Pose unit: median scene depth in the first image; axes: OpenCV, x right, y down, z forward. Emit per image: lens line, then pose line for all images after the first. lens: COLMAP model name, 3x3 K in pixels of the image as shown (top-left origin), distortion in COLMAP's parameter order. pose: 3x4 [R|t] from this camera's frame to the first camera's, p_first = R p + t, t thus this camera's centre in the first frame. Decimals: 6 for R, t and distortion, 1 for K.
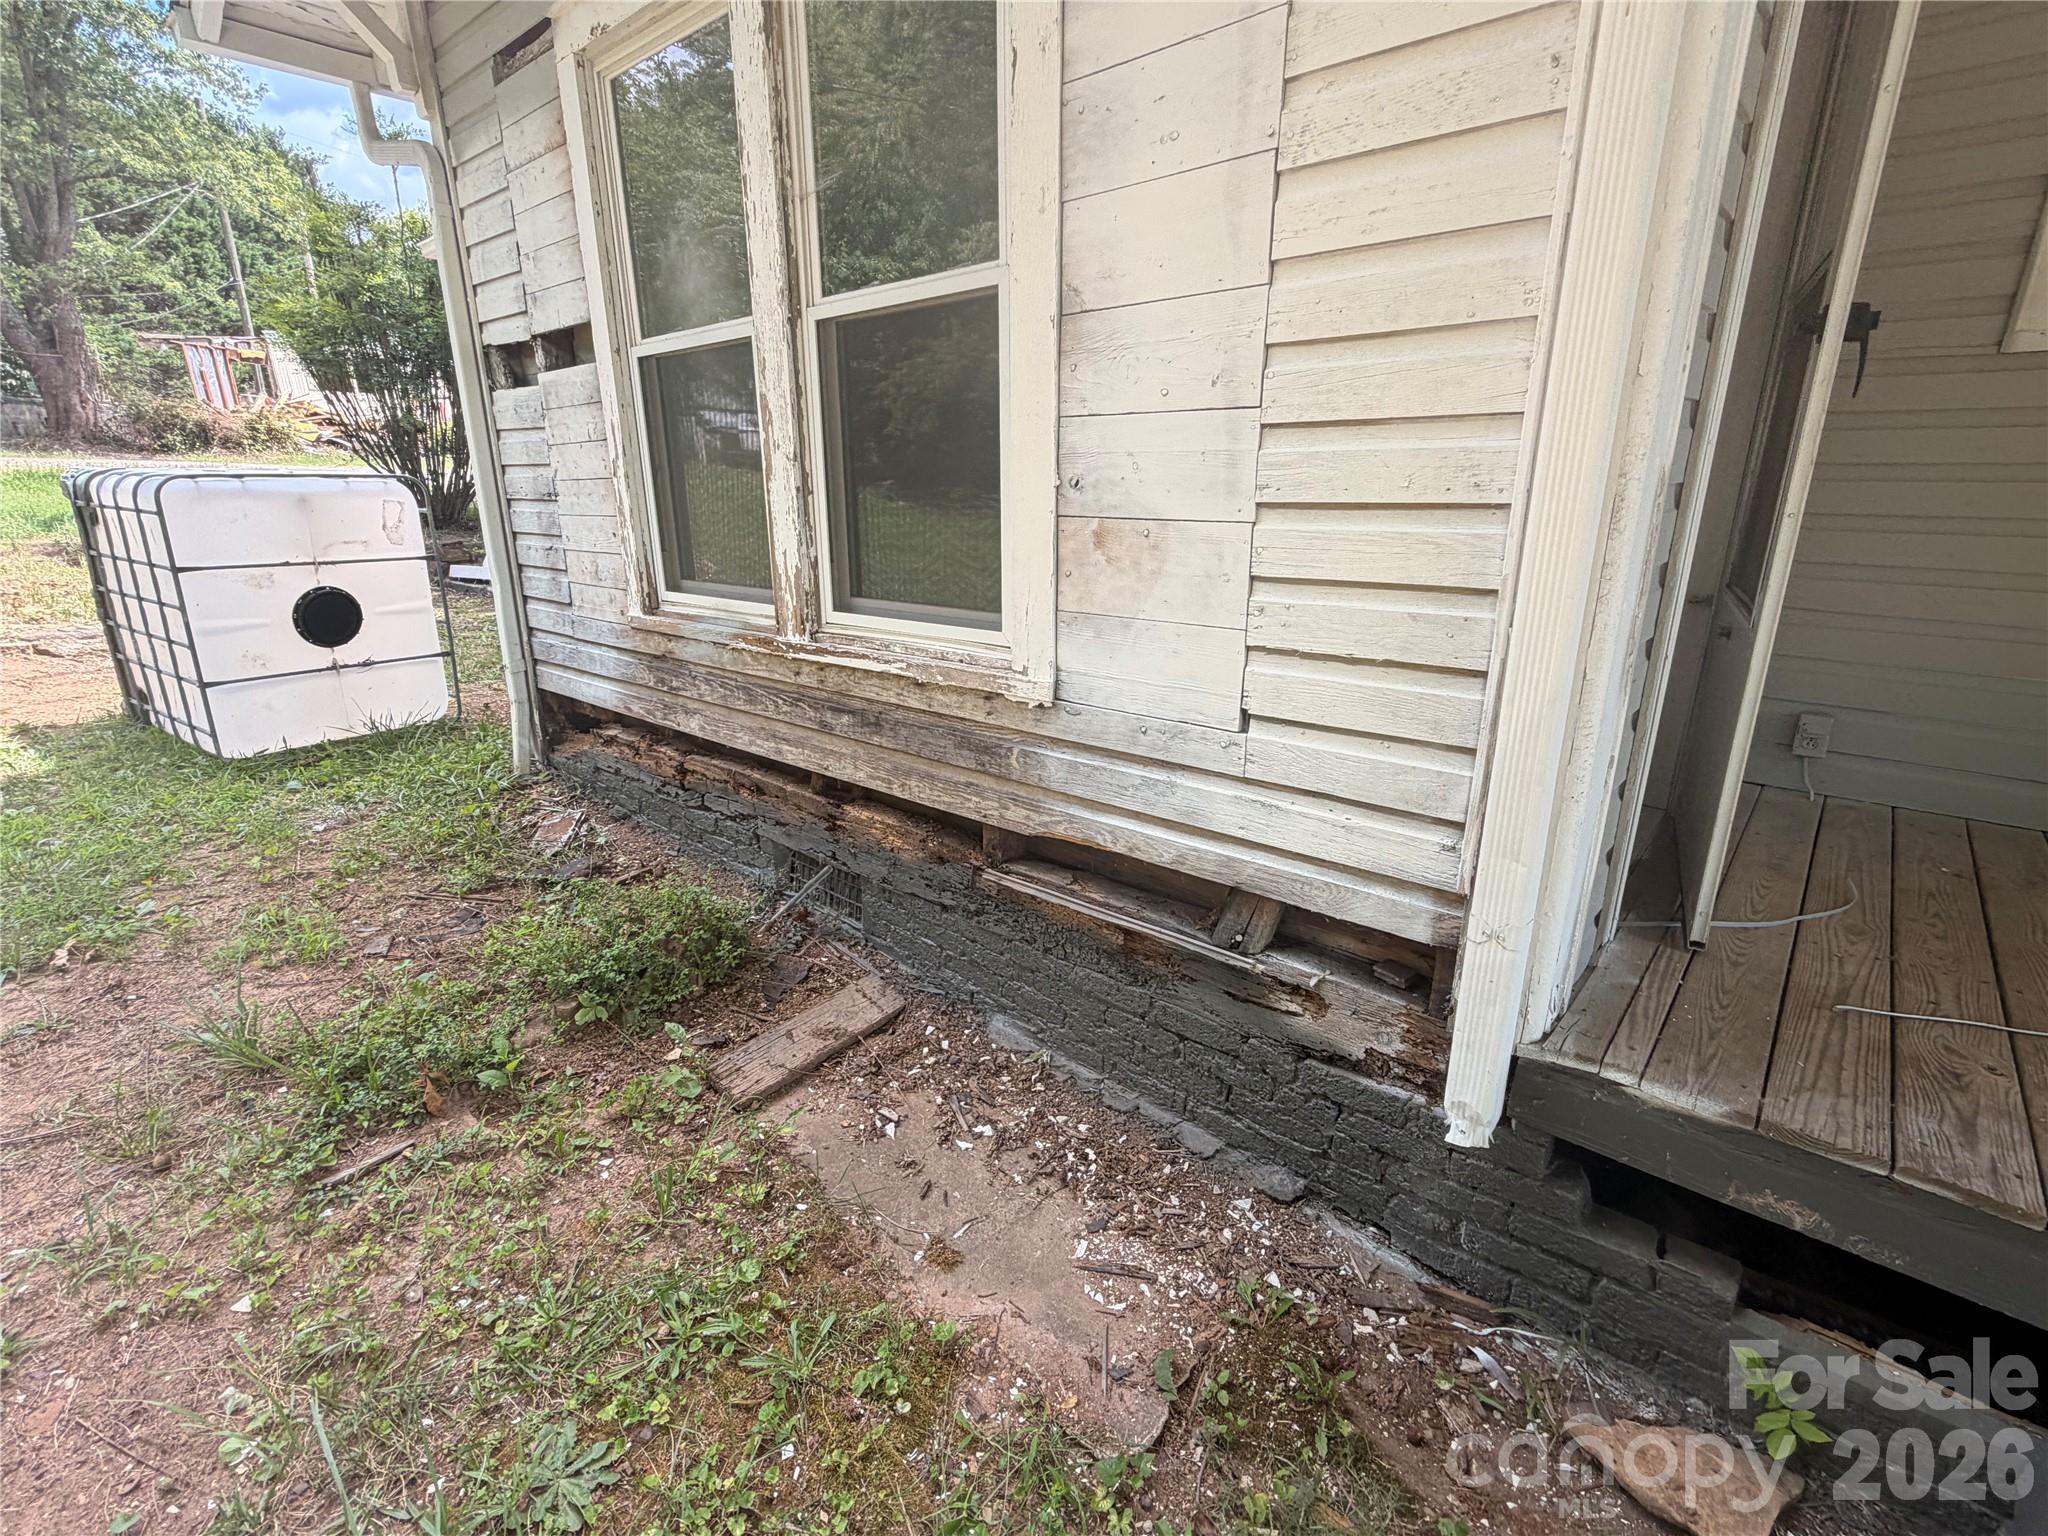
lens RADIAL K [[950.1, 0, 1024.0], [0, 950.1, 768.0], [0, 0, 1]] dist [0.001943, 0.000285]
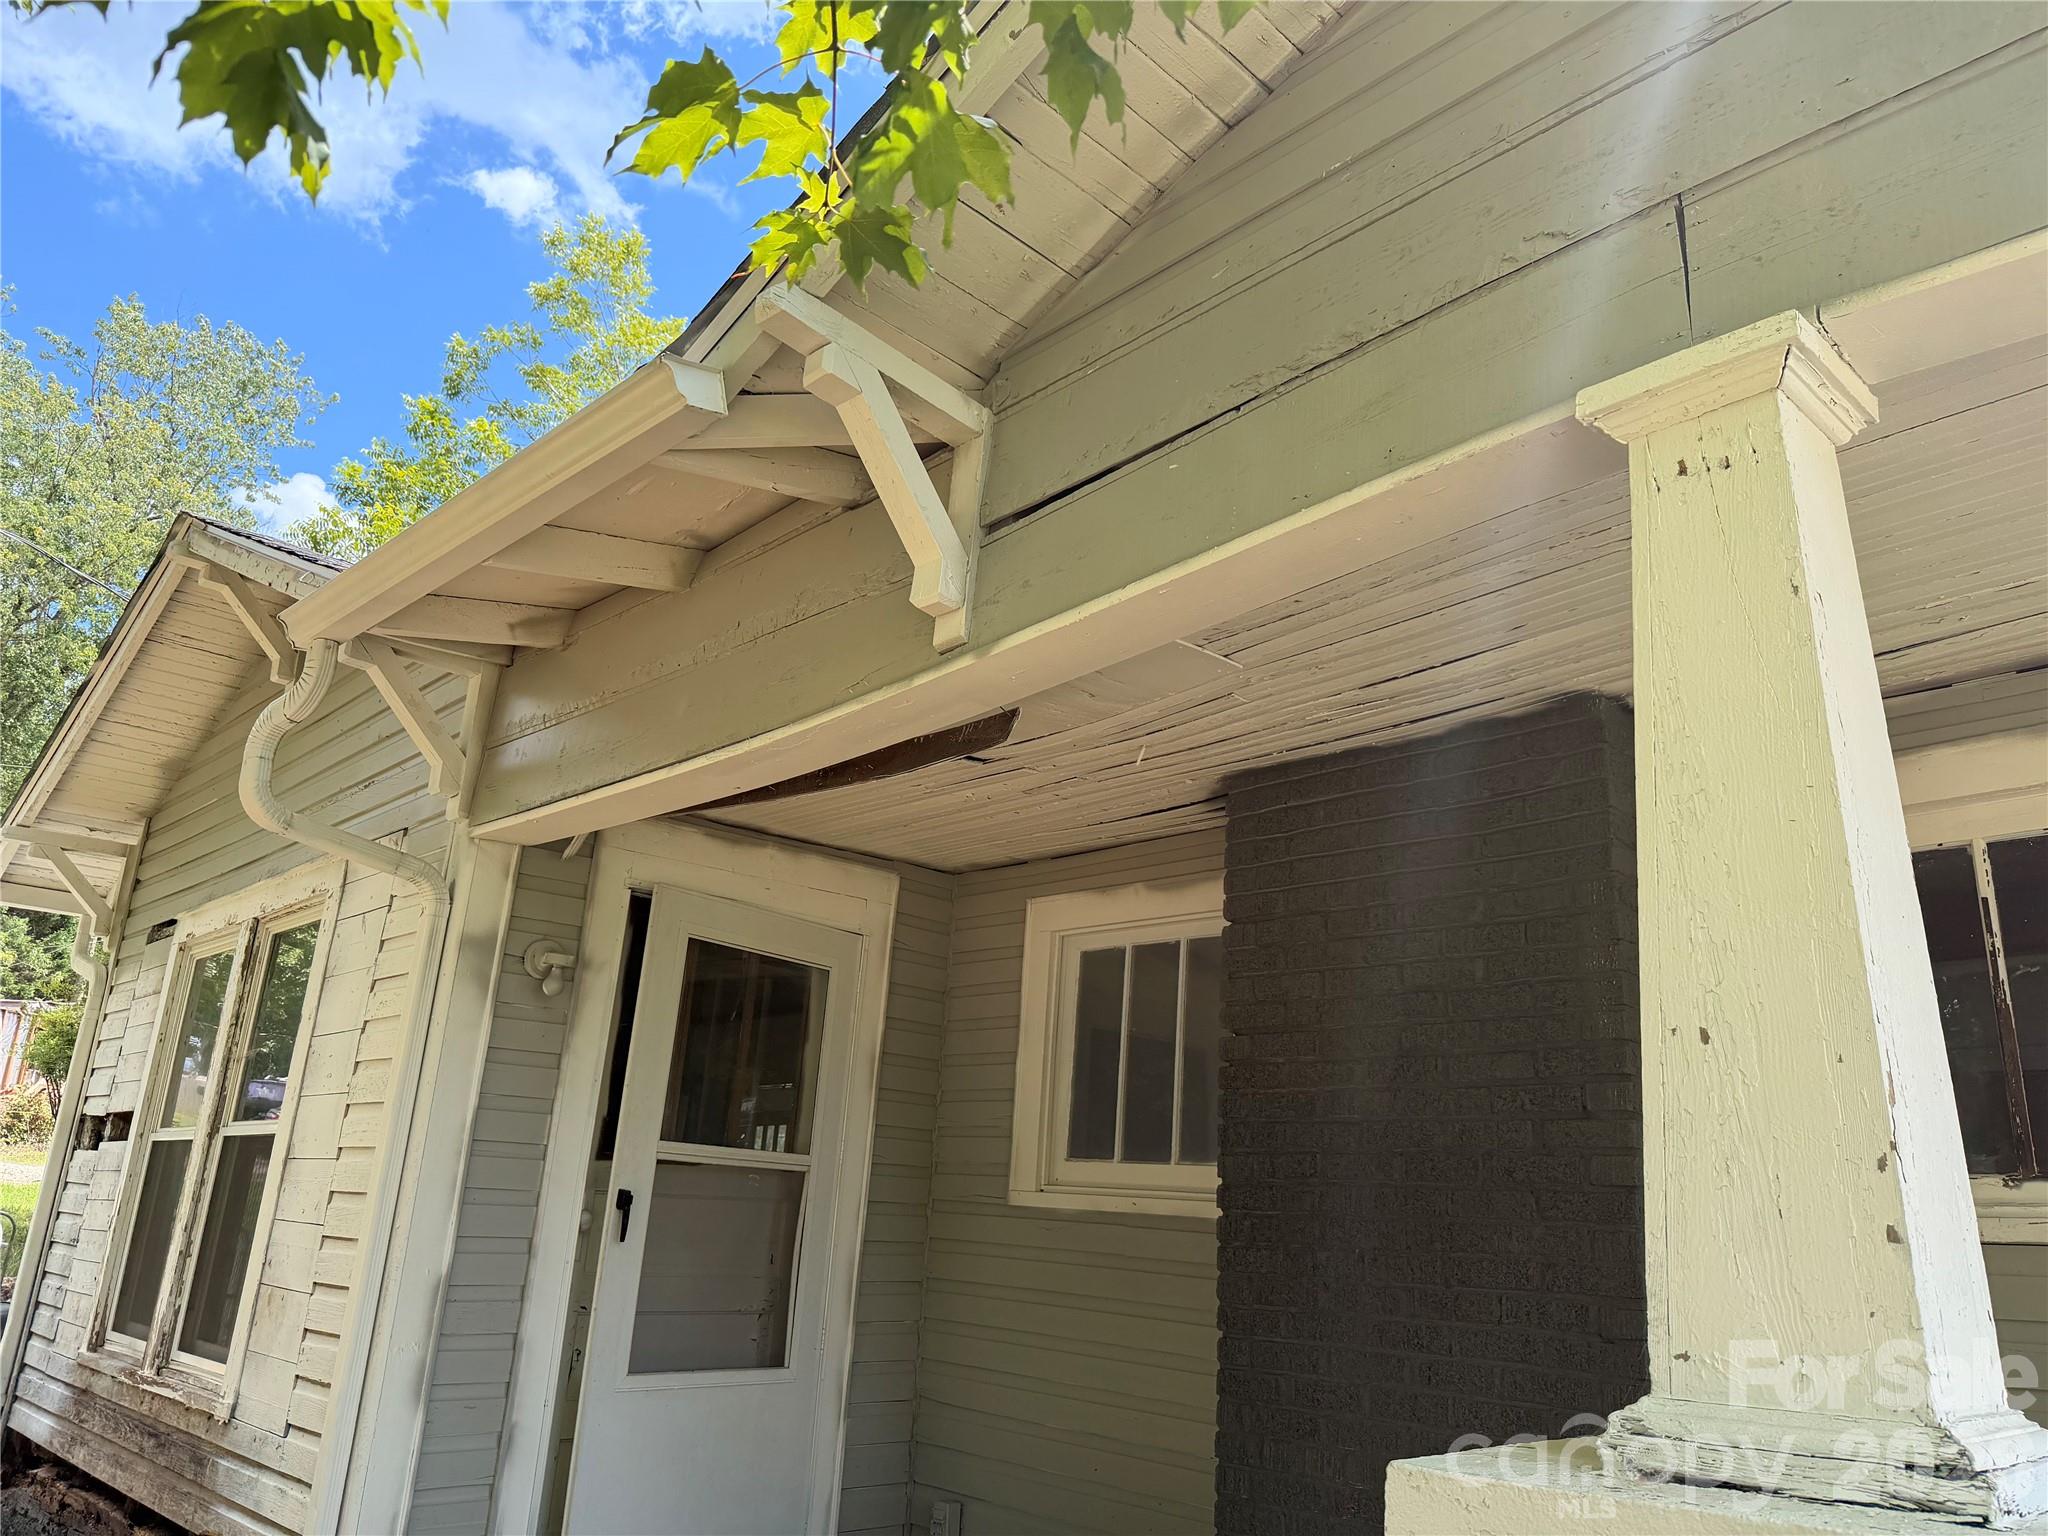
lens RADIAL K [[1518.5, 0, 1024.0], [0, 1518.5, 768.0], [0, 0, 1]] dist [-0.003448, 0.000415]
pose [[0.993657, 0.037299, -0.106091, 1.050877], [-0.090808, 0.822609, -0.561309, 0.216926], [0.066336, 0.567382, 0.820778, -0.975694]]
